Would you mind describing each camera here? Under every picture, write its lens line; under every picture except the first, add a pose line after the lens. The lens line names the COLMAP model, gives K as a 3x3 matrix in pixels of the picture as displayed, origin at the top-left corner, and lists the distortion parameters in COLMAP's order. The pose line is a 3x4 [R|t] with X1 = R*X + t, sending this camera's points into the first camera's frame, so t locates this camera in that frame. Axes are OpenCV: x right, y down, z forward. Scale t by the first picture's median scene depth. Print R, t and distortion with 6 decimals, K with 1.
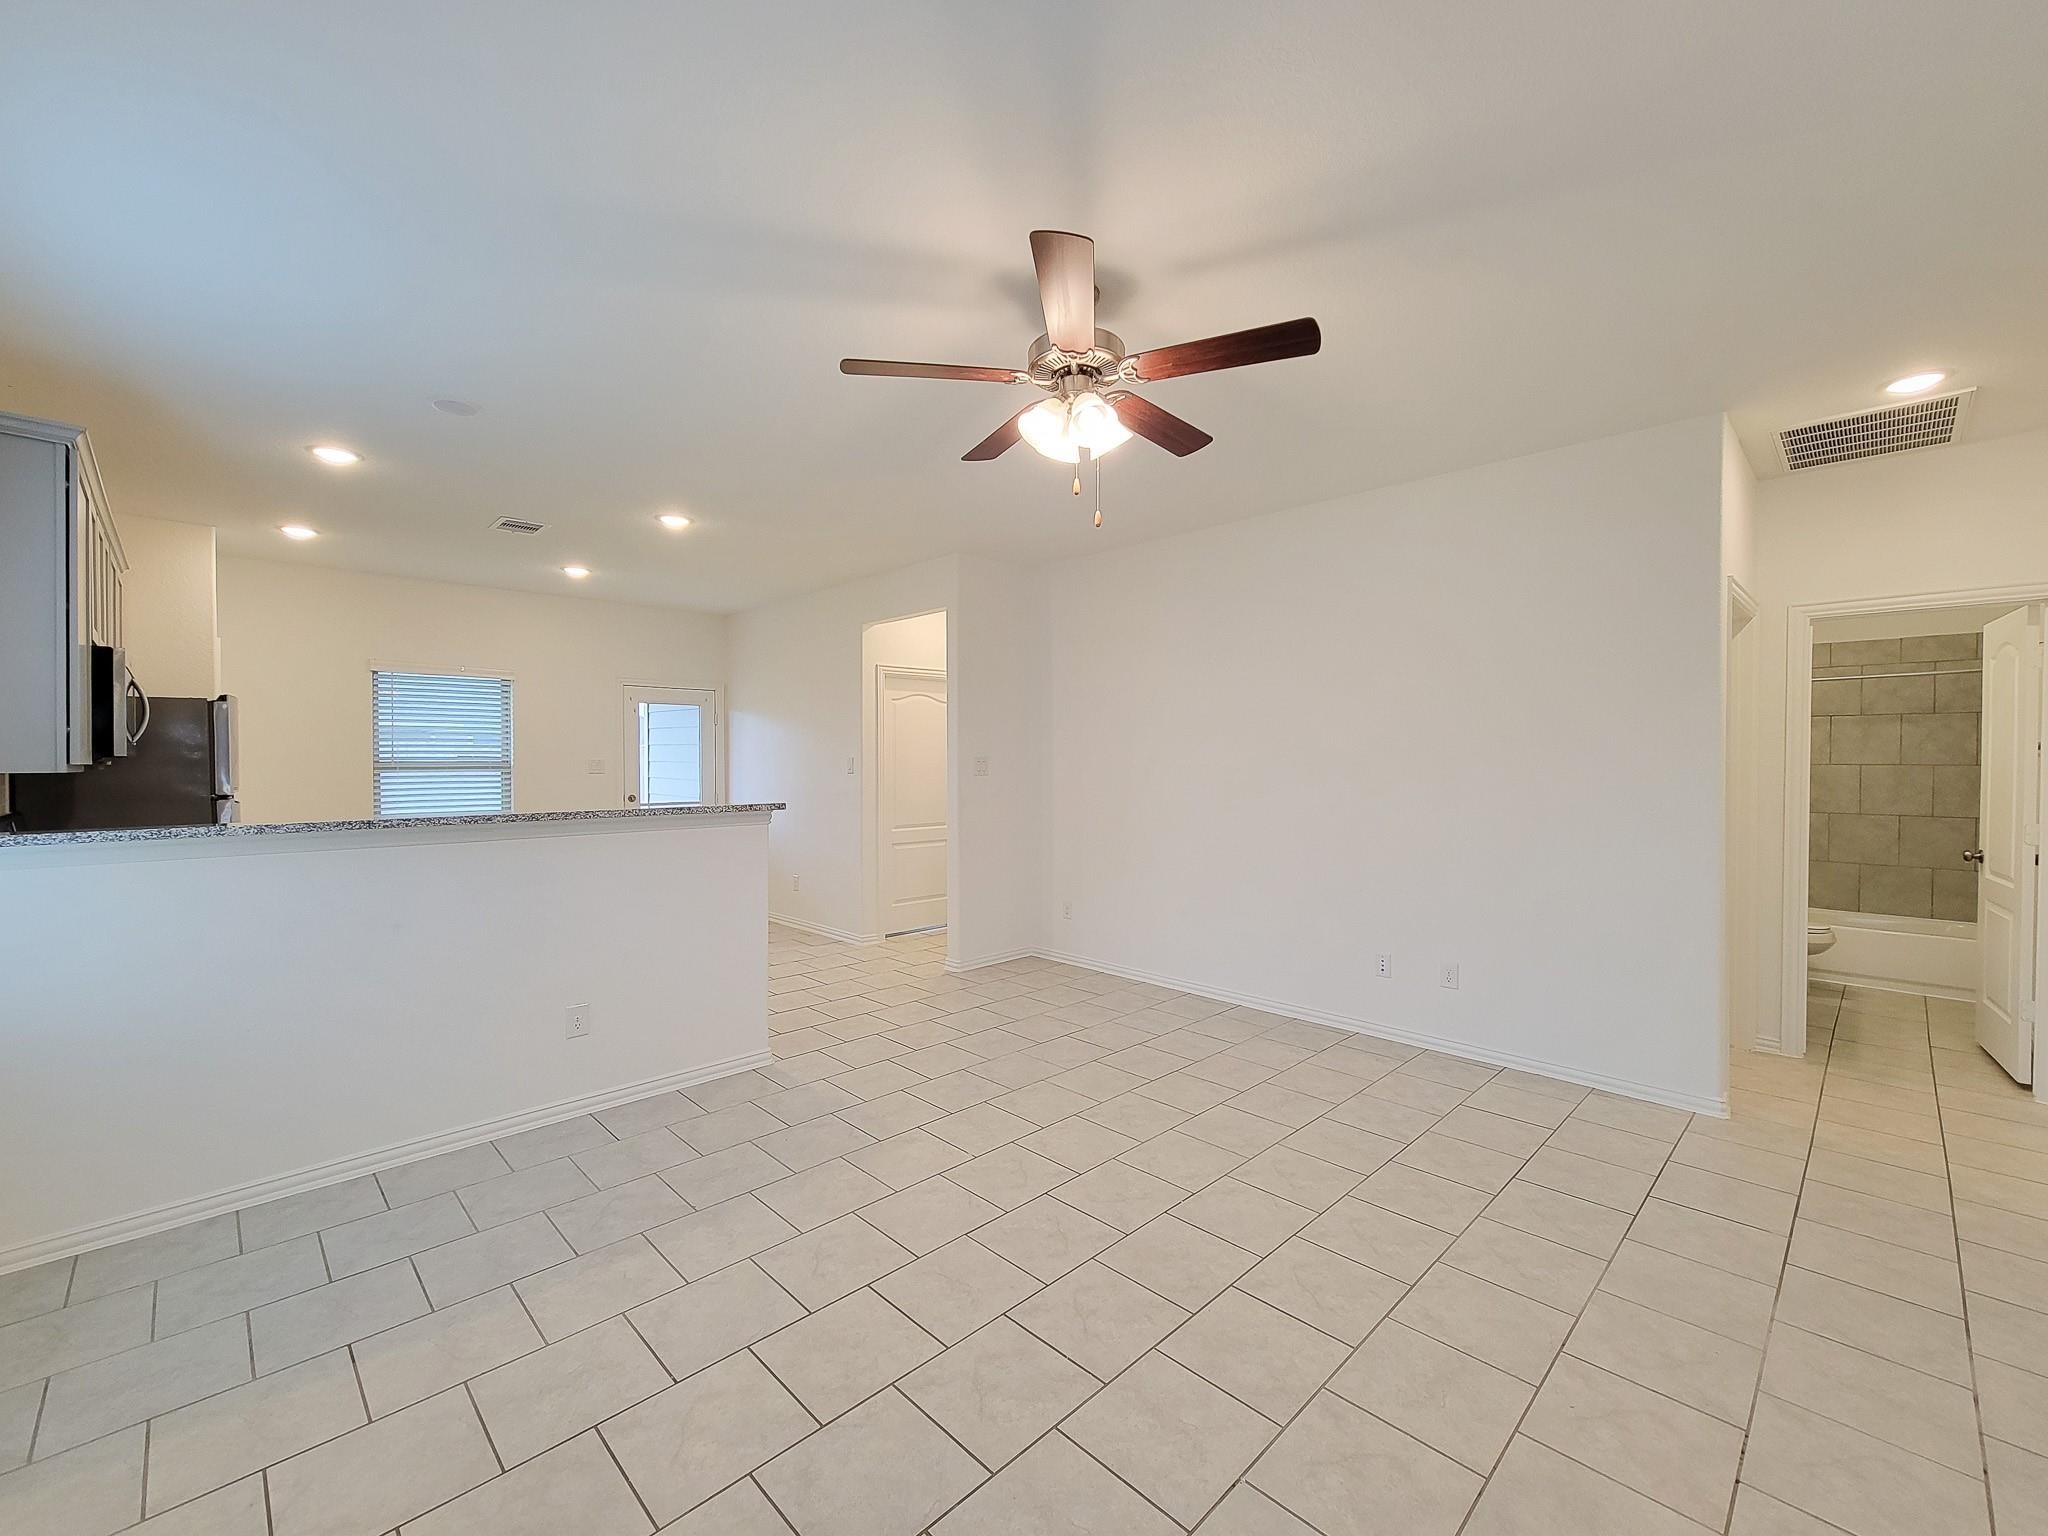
lens RADIAL K [[865.5, 0, 1022.2], [0, 865.5, 766.1], [0, 0, 1]] dist [0.009694, 0.000069]
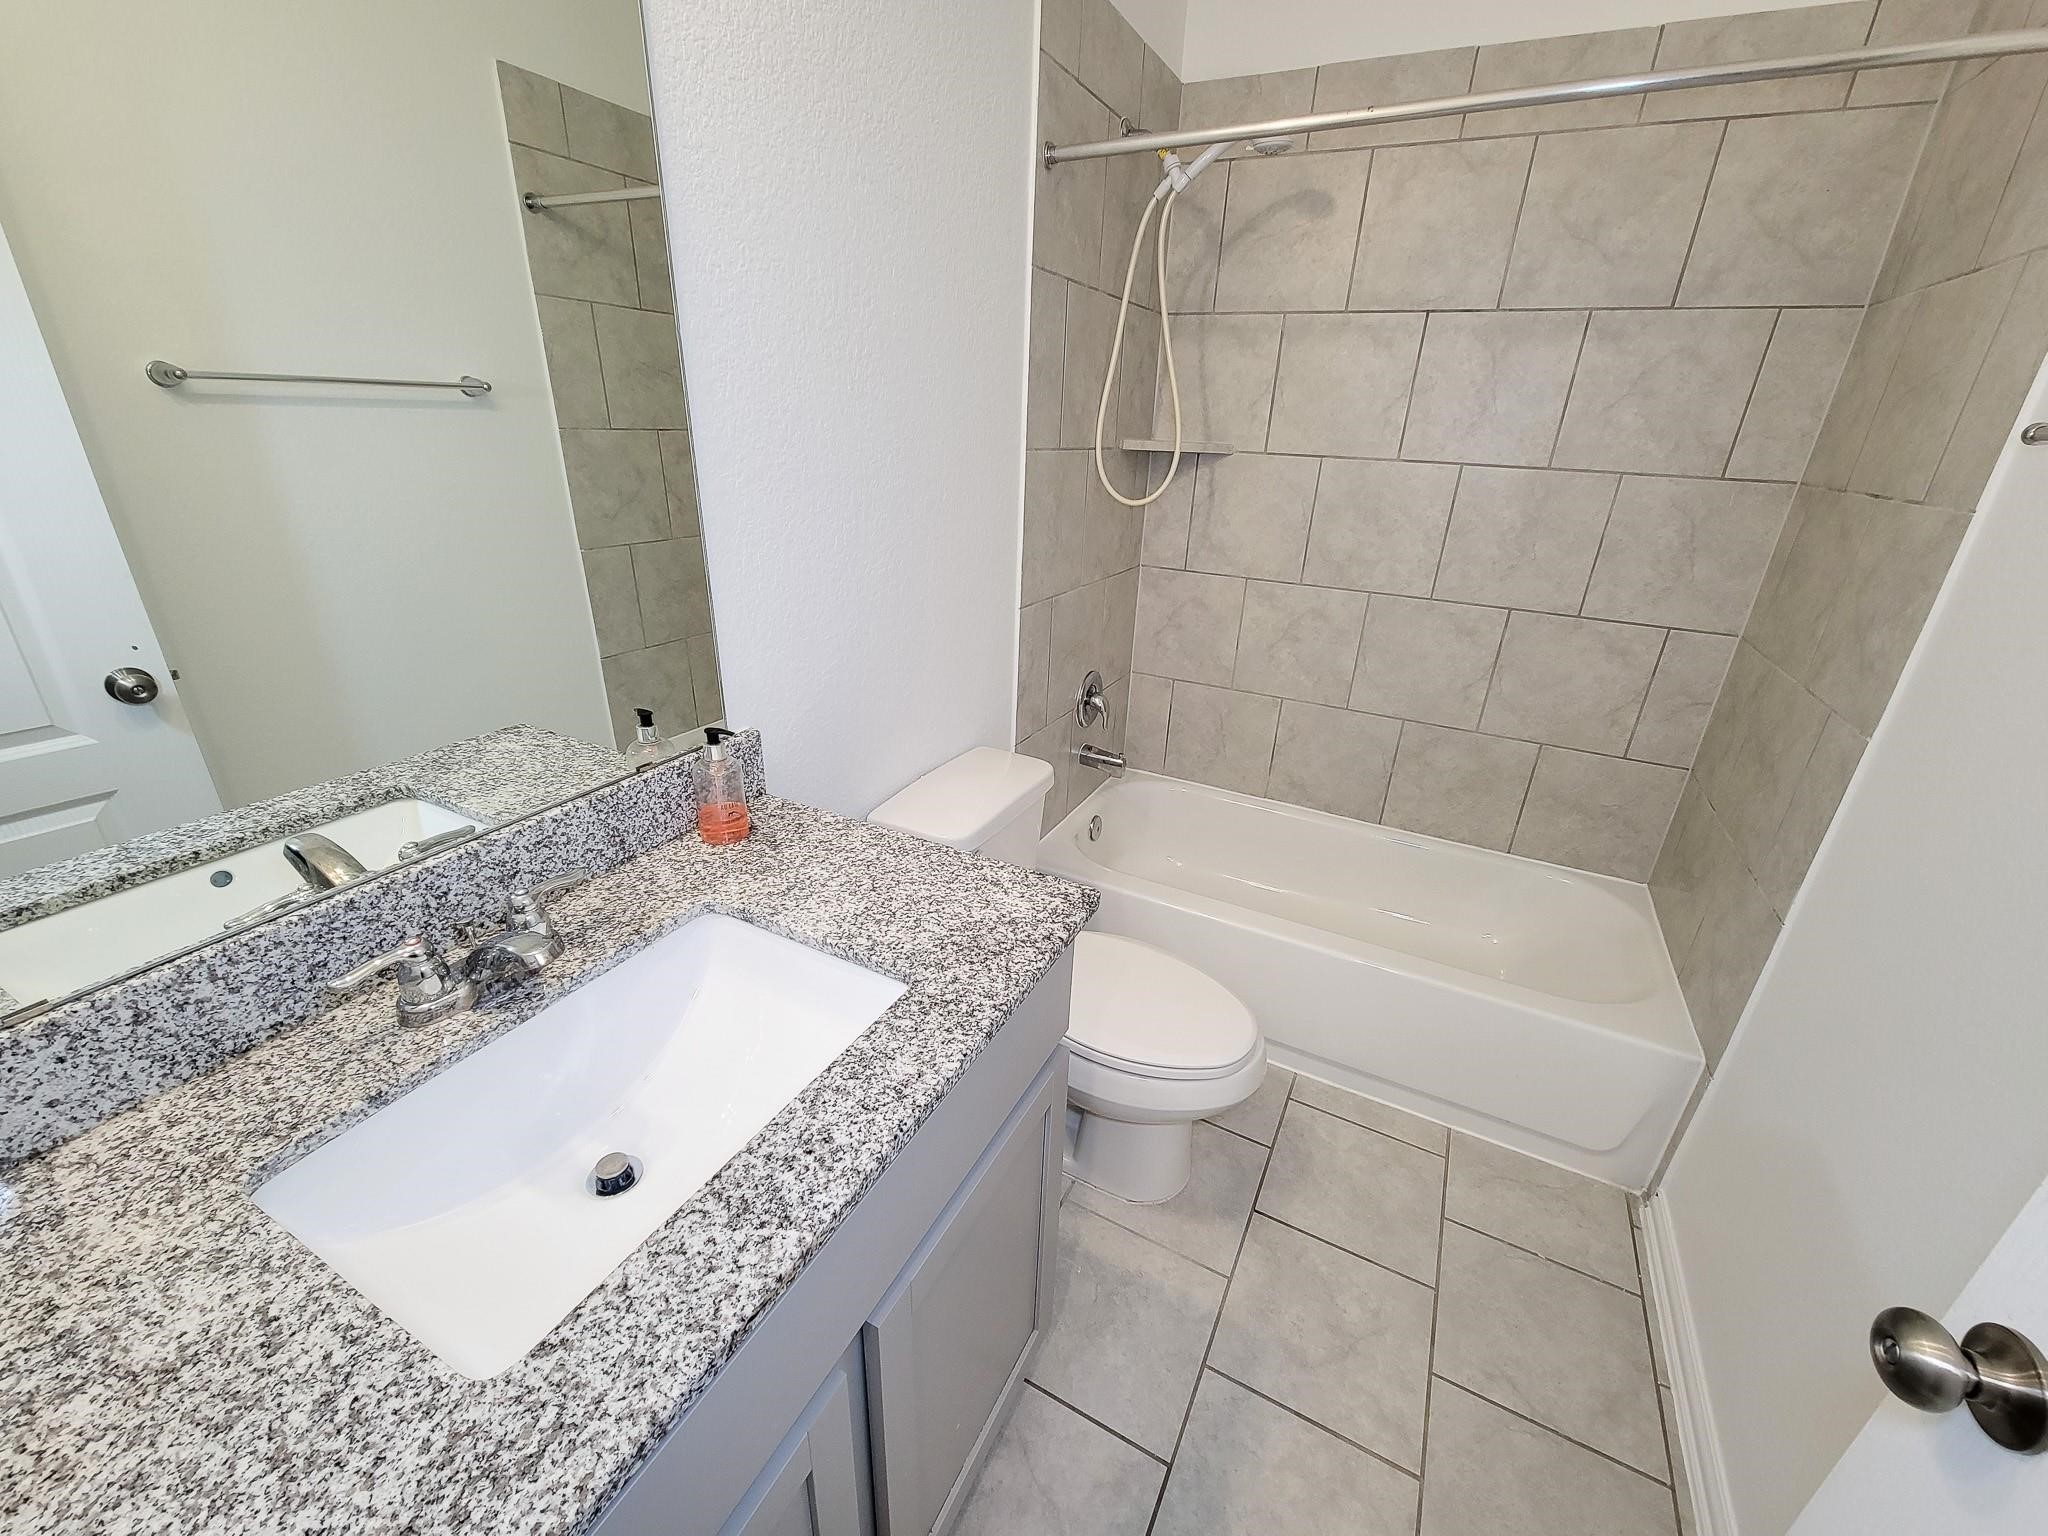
lens RADIAL K [[865.5, 0, 1019.5], [0, 865.5, 774.7], [0, 0, 1]] dist [0.009694, 0.000069]
pose [[0.956003, -0.093002, 0.278226, 0.677195], [-0.026191, 0.917571, 0.396709, -0.022130], [-0.292186, -0.386542, 0.874764, 0.692914]]
